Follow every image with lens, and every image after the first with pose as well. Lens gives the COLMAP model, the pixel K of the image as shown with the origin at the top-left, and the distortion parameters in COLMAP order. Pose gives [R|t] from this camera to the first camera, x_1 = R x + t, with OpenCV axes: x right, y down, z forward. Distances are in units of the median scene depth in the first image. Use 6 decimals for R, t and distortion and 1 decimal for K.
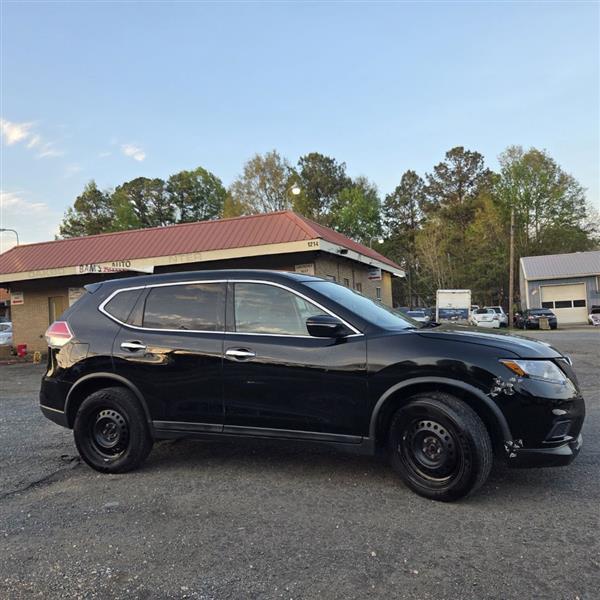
lens RADIAL K [[548.4, 0, 291.3], [0, 548.4, 302.5], [0, 0, 1]] dist [0.097061, -0.088630]
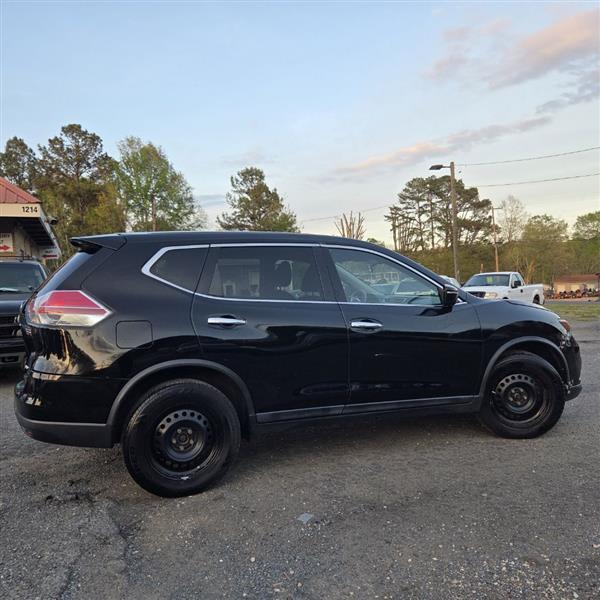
lens RADIAL K [[548.4, 0, 291.3], [0, 548.4, 302.5], [0, 0, 1]] dist [0.097061, -0.088630]
pose [[0.729530, -0.002681, 0.683943, -0.084773], [-0.012420, 0.999776, 0.017167, 0.004369], [-0.683836, -0.021018, 0.729333, 0.043692]]
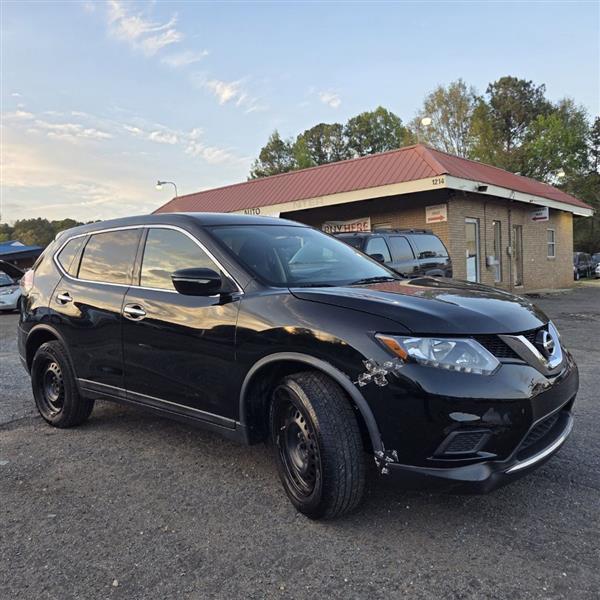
lens RADIAL K [[542.9, 0, 300.4], [0, 542.9, 302.1], [0, 0, 1]] dist [0.089108, -0.082167]
pose [[0.941060, 0.028463, -0.337040, 0.045988], [0.004869, 0.995210, 0.097641, -0.000363], [0.338205, -0.093527, 0.936414, 0.030081]]
